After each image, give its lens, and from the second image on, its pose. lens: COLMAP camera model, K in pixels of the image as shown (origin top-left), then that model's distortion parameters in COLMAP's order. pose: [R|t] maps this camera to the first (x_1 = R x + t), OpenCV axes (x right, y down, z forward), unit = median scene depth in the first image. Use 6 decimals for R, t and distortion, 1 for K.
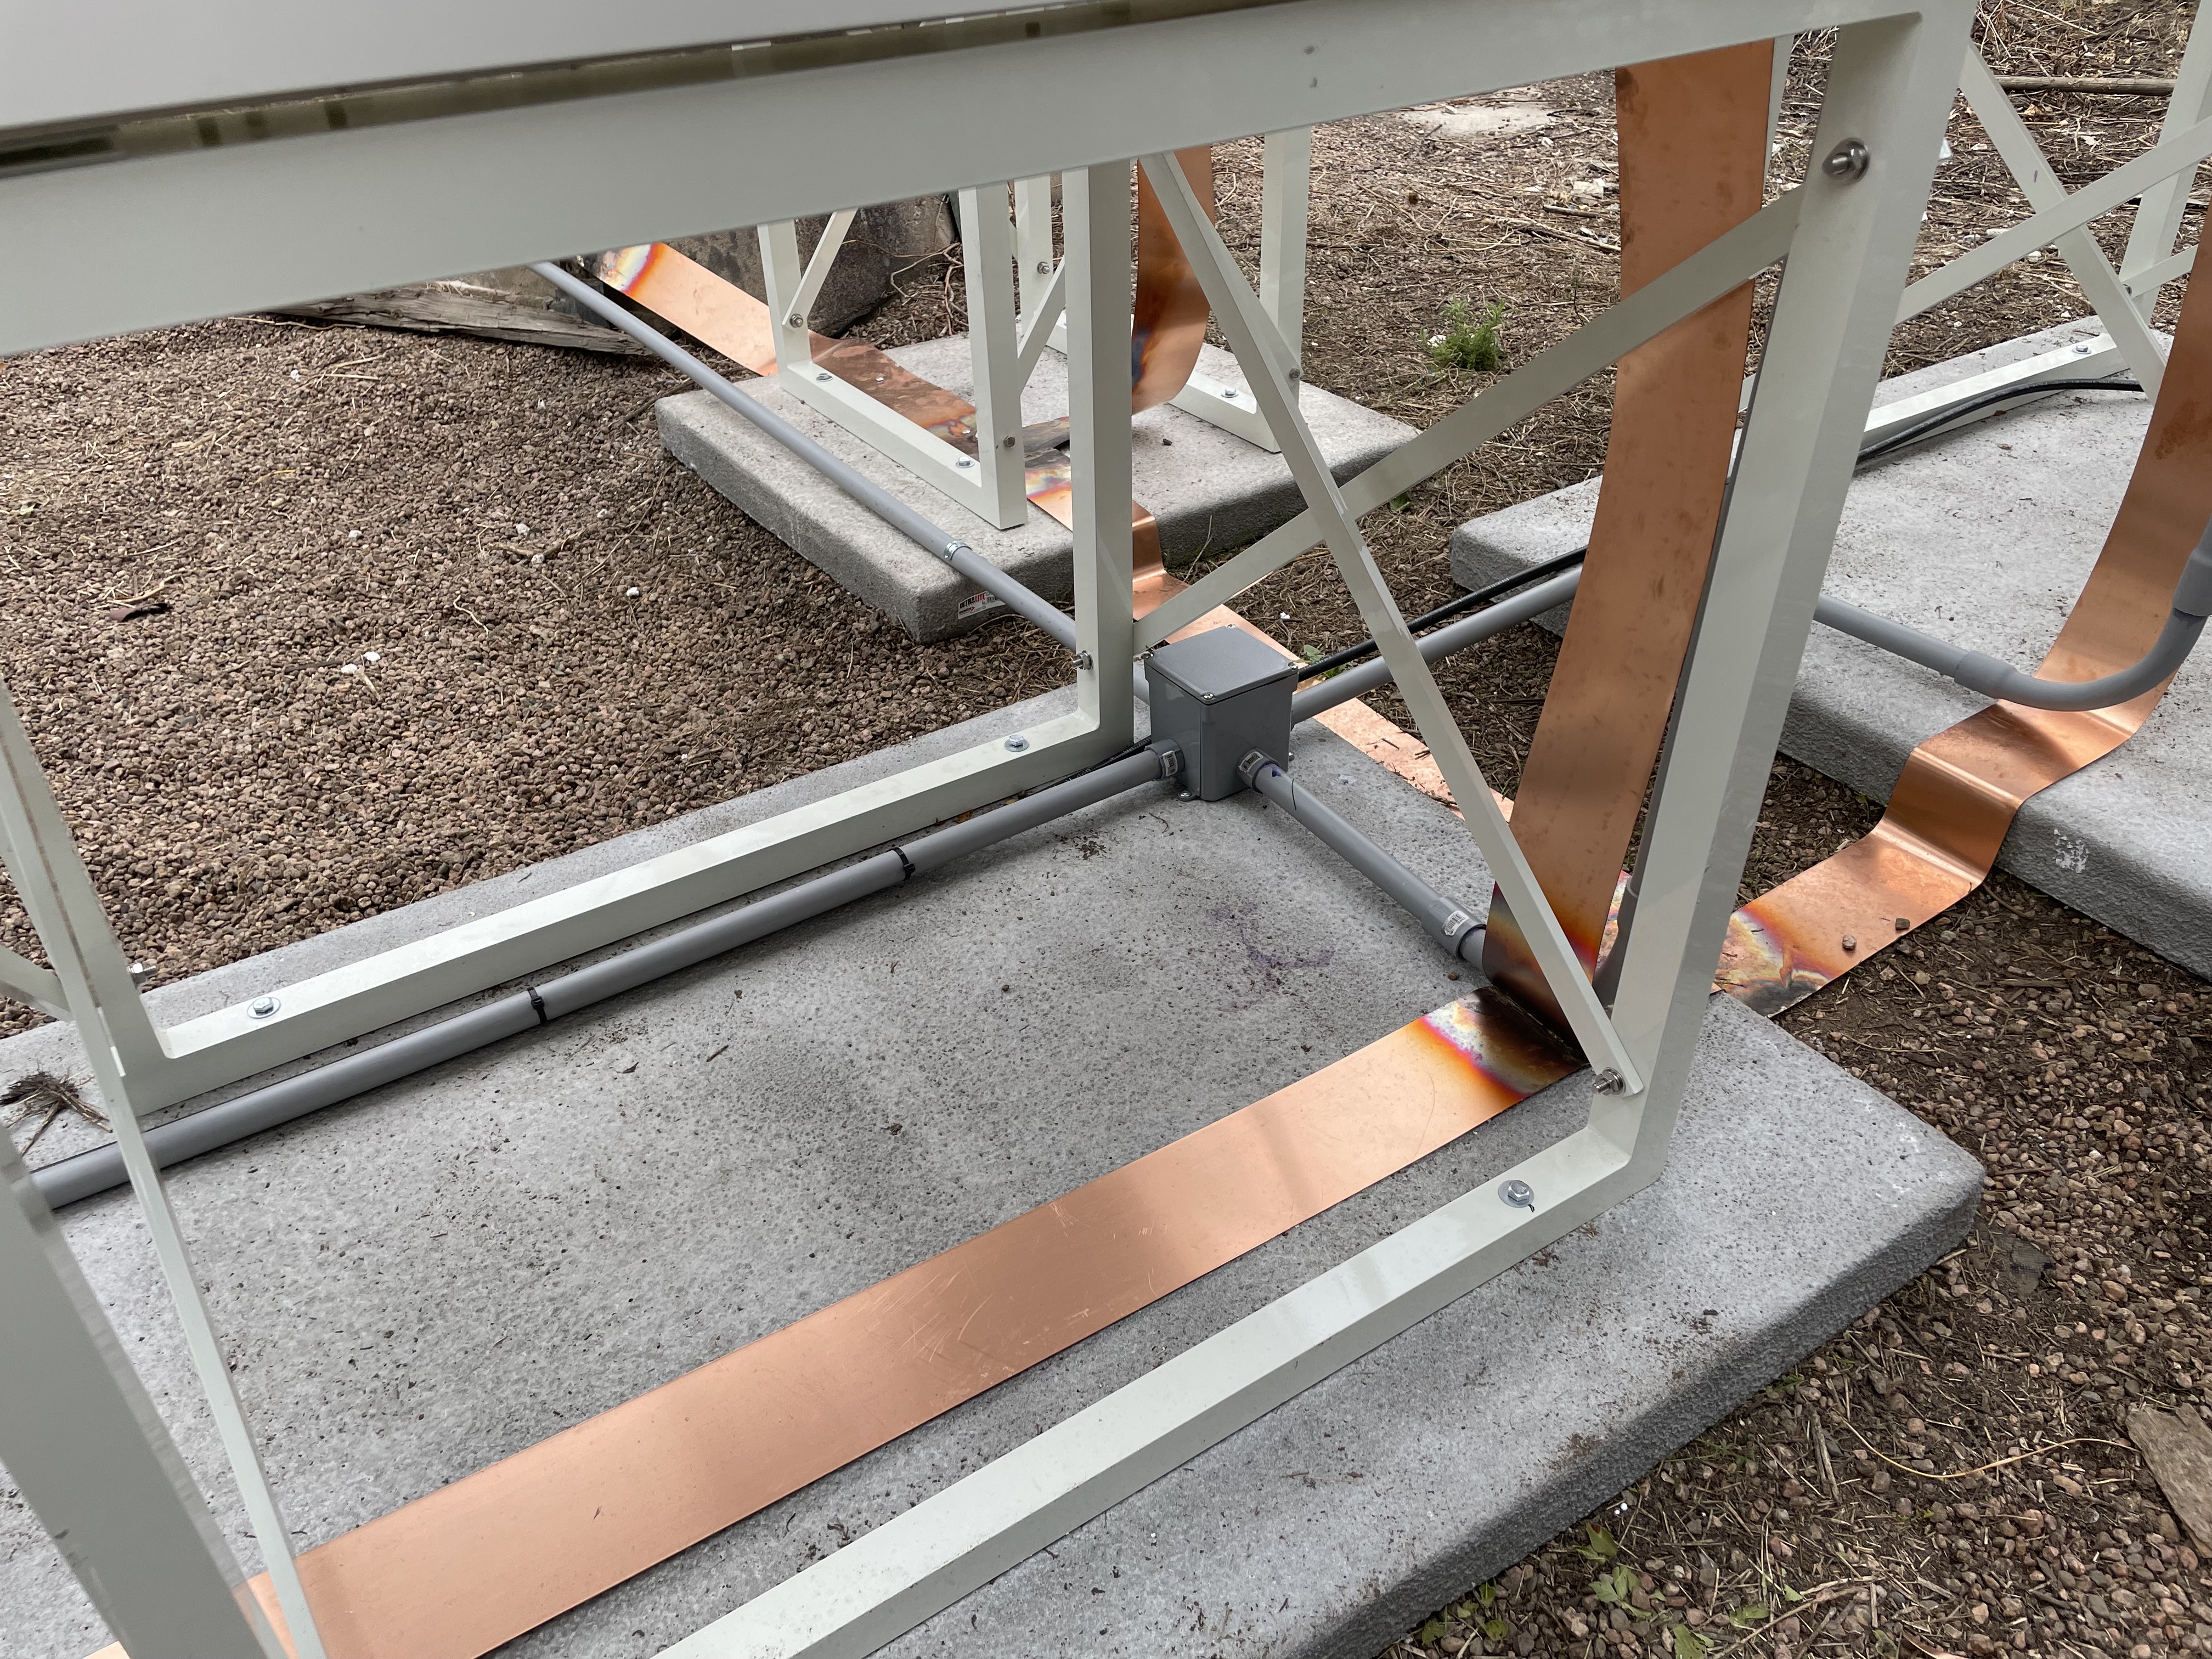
lens RADIAL K [[1632.8, 0, 1062.3], [0, 1632.8, 829.1], [0, 0, 1]] dist [0.087508, -0.110224]
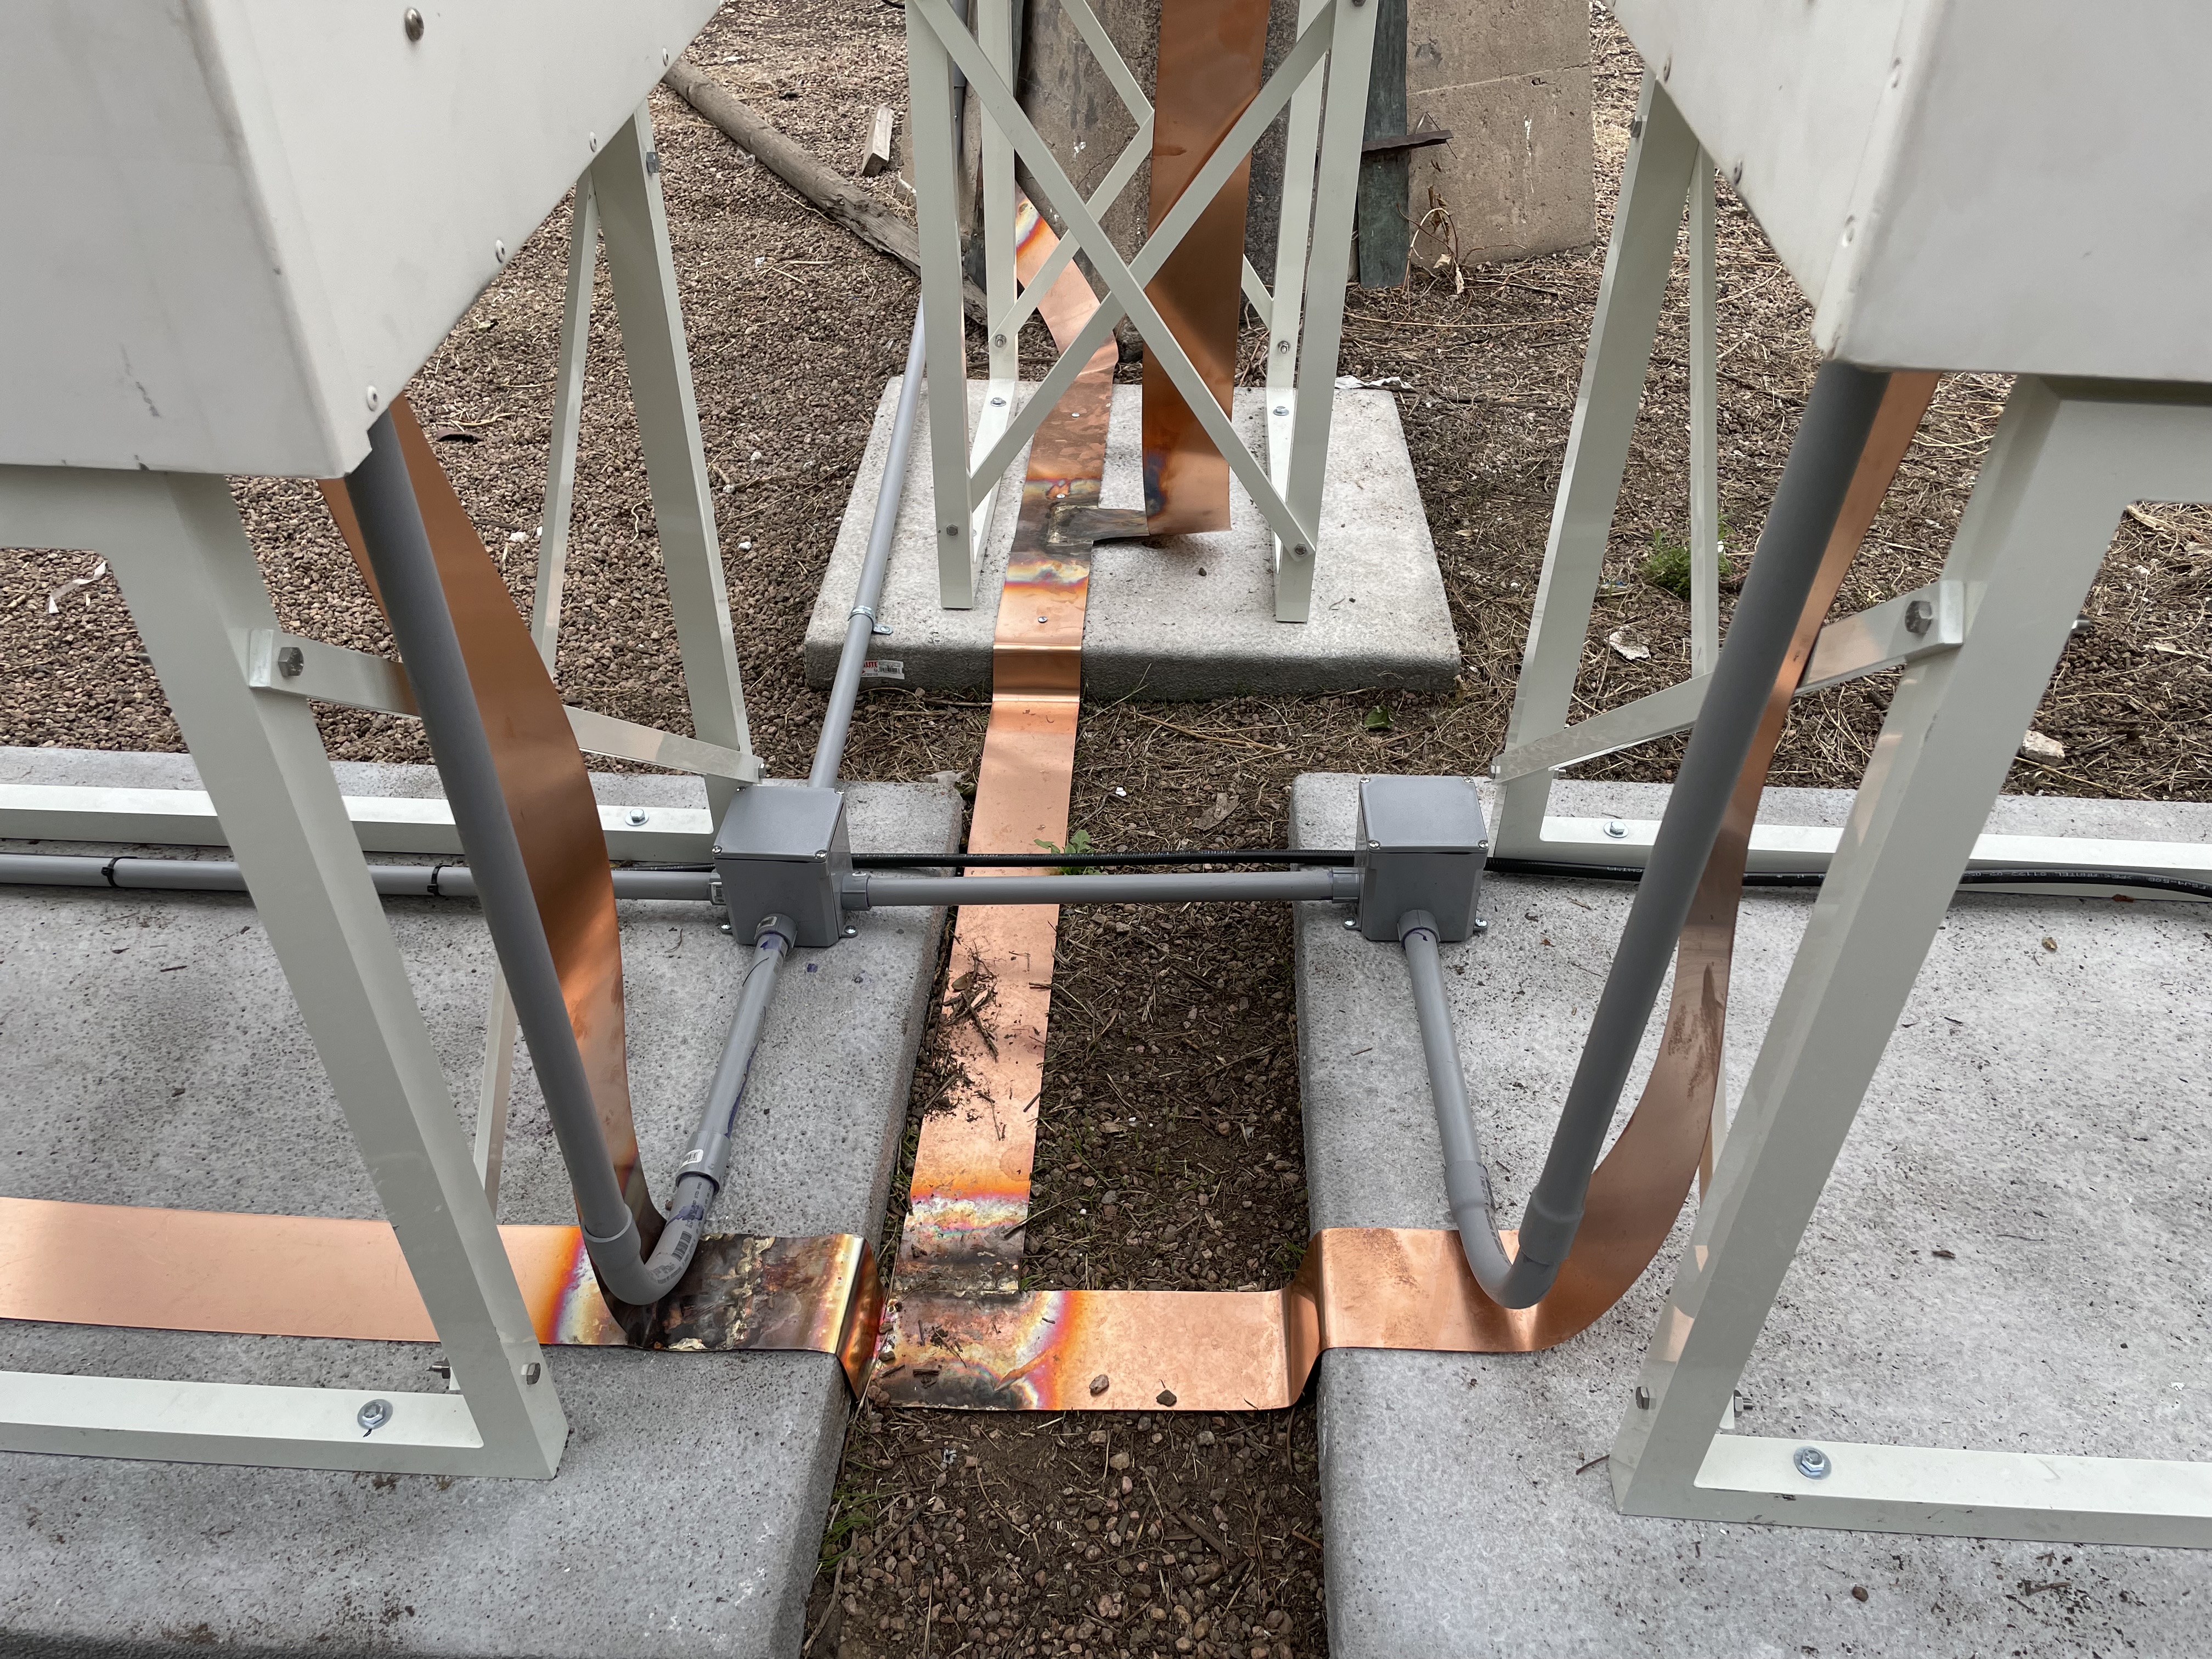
lens RADIAL K [[1635.5, 0, 1113.6], [0, 1635.5, 828.7], [0, 0, 1]] dist [0.085618, -0.108041]
pose [[0.817688, 0.386642, -0.426490, 0.737067], [-0.353886, 0.921961, 0.157331, -0.348366], [0.454038, 0.022281, 0.890704, 0.196678]]
